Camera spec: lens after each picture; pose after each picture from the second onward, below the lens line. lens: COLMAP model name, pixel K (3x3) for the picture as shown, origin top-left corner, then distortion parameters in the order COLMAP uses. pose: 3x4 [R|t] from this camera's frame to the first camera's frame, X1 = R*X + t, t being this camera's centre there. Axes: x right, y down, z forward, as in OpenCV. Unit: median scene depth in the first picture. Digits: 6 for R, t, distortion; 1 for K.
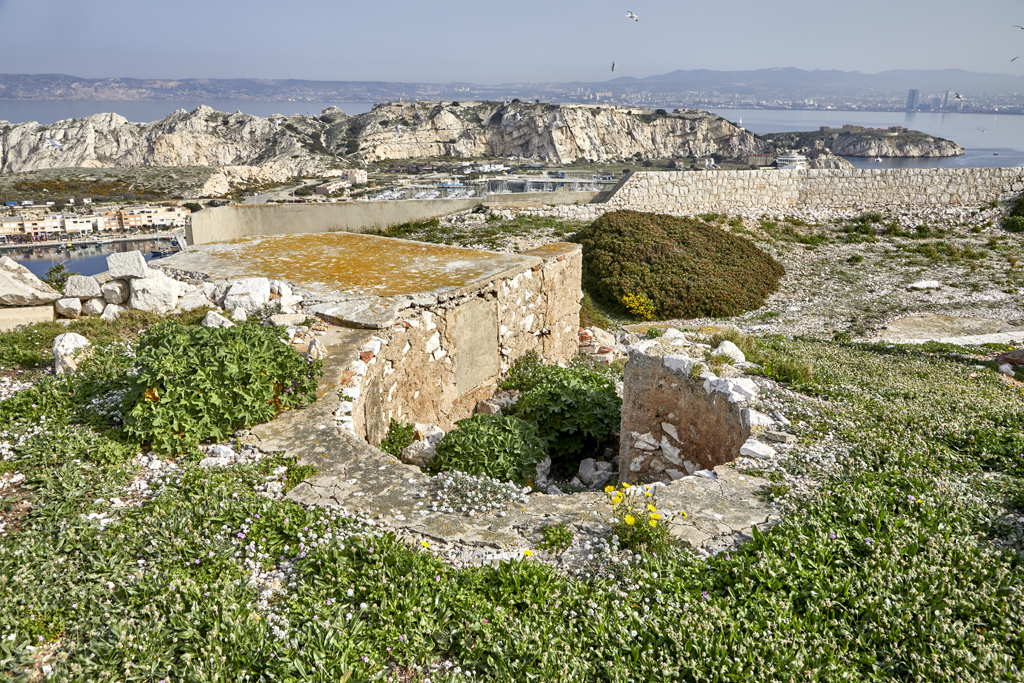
lens RADIAL K [[855.7, 0, 512.2], [0, 855.7, 341.6], [0, 0, 1]] dist [0.001546, 0.012788]
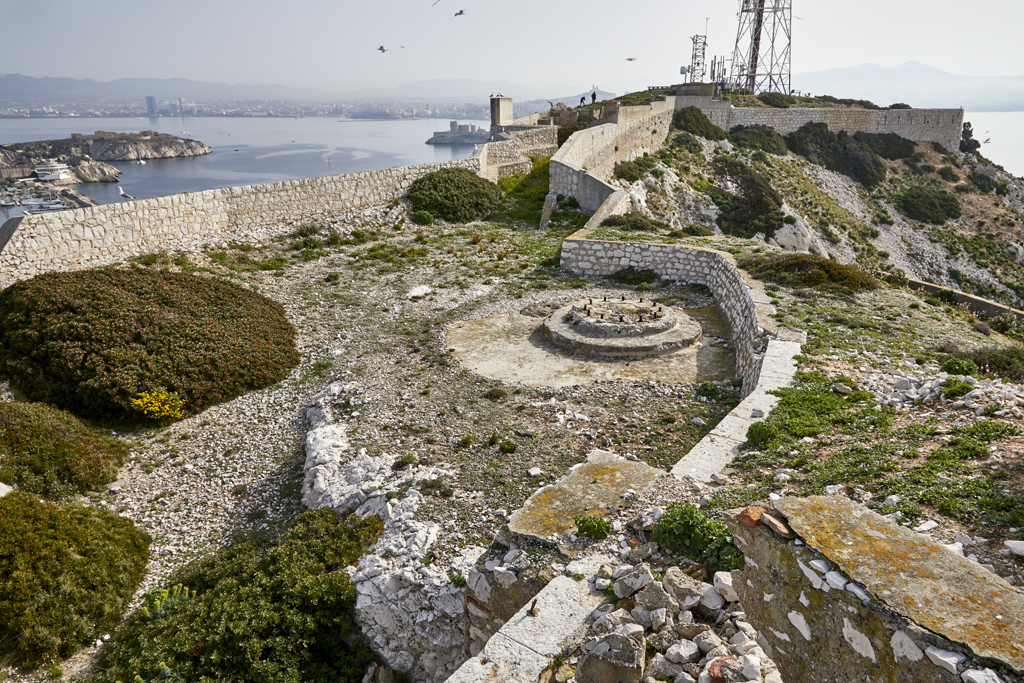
lens RADIAL K [[709.8, 0, 511.6], [0, 709.8, 340.7], [0, 0, 1]] dist [-0.003069, 0.003637]
pose [[0.603491, -0.266507, 0.751514, -0.083873], [0.231203, 0.960487, 0.154951, -0.092317], [-0.763115, 0.080241, 0.641262, 0.299991]]
